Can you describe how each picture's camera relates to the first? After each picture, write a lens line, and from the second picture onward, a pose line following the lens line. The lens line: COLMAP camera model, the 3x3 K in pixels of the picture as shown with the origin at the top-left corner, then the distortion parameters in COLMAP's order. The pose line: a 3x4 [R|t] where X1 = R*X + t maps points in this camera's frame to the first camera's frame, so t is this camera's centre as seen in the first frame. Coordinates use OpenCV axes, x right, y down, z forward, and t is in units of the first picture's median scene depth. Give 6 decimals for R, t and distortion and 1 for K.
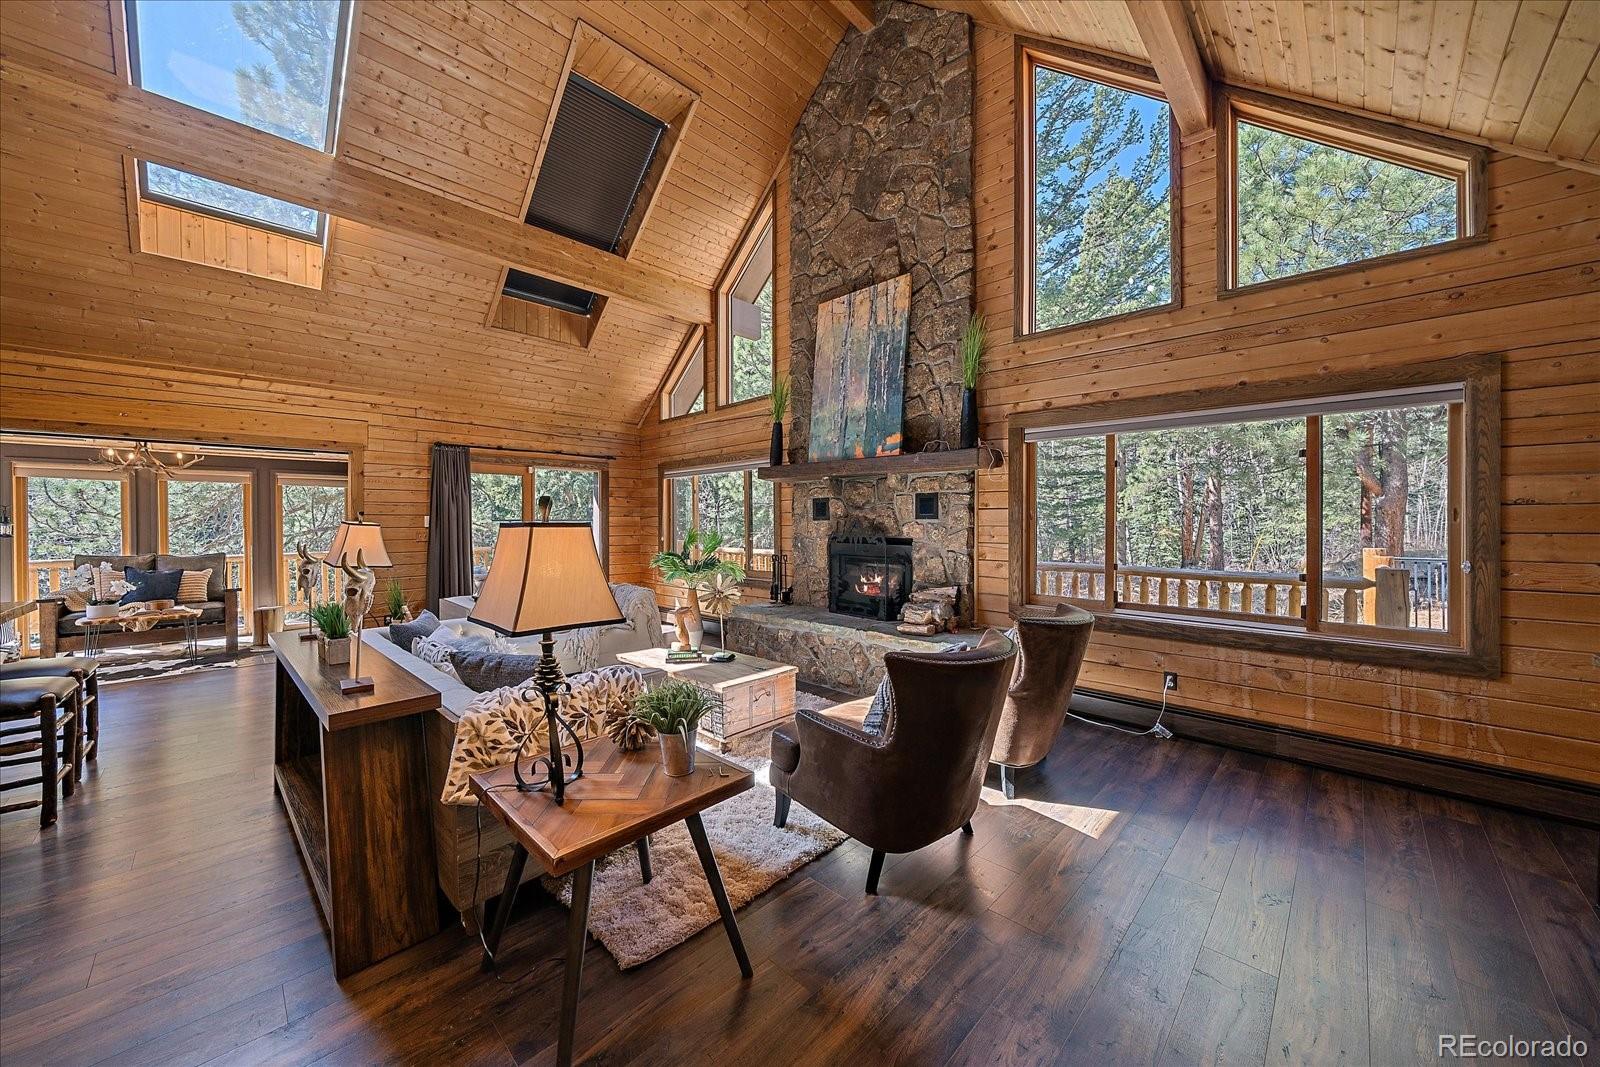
lens RADIAL K [[575.9, 0, 791.7], [0, 575.9, 525.1], [0, 0, 1]] dist [-0.006128, 0.000213]
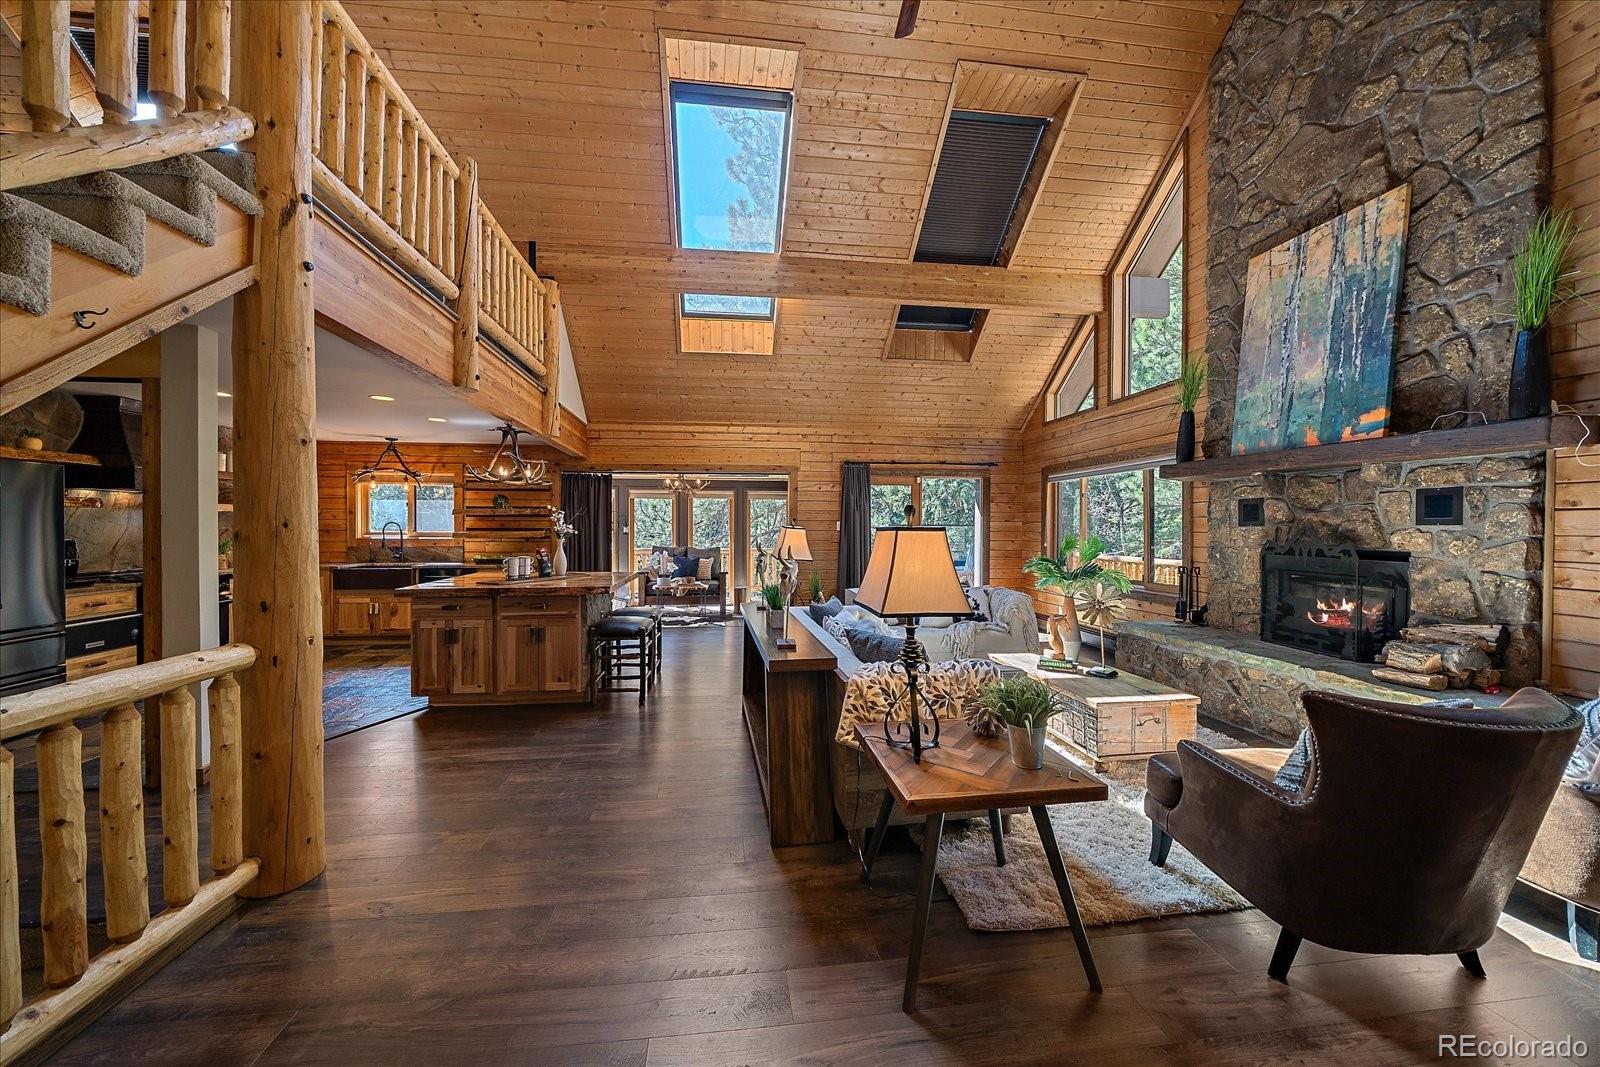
lens RADIAL K [[575.9, 0, 792.1], [0, 575.9, 529.5], [0, 0, 1]] dist [-0.006128, 0.000213]
pose [[0.791151, 0.006941, -0.611582, 0.045605], [-0.007982, 0.999968, 0.001023, 0.000734], [0.611569, 0.004072, 0.791181, -0.041400]]
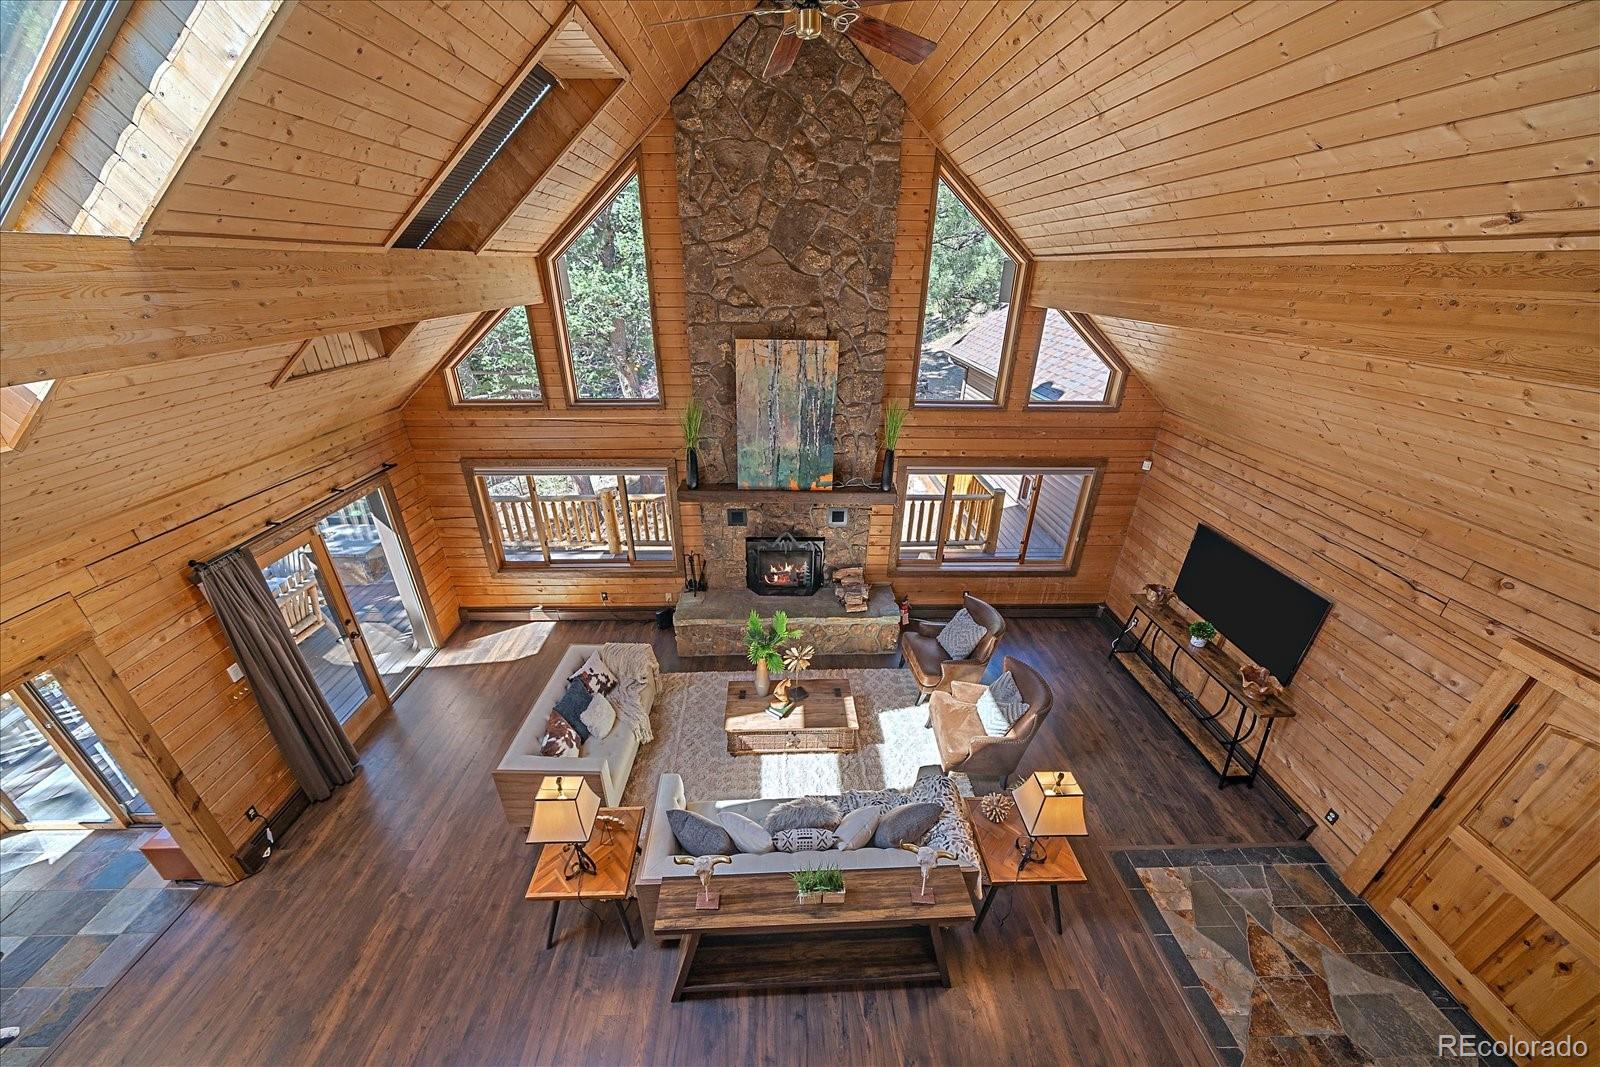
lens RADIAL K [[549.2, 0, 802.5], [0, 549.2, 542.1], [0, 0, 1]] dist [-0.006895, 0.000554]
pose [[0.692969, -0.312175, 0.649877, -0.854547], [-0.012418, 0.896095, 0.443689, -0.683680], [-0.720860, -0.315533, 0.617090, 0.273202]]
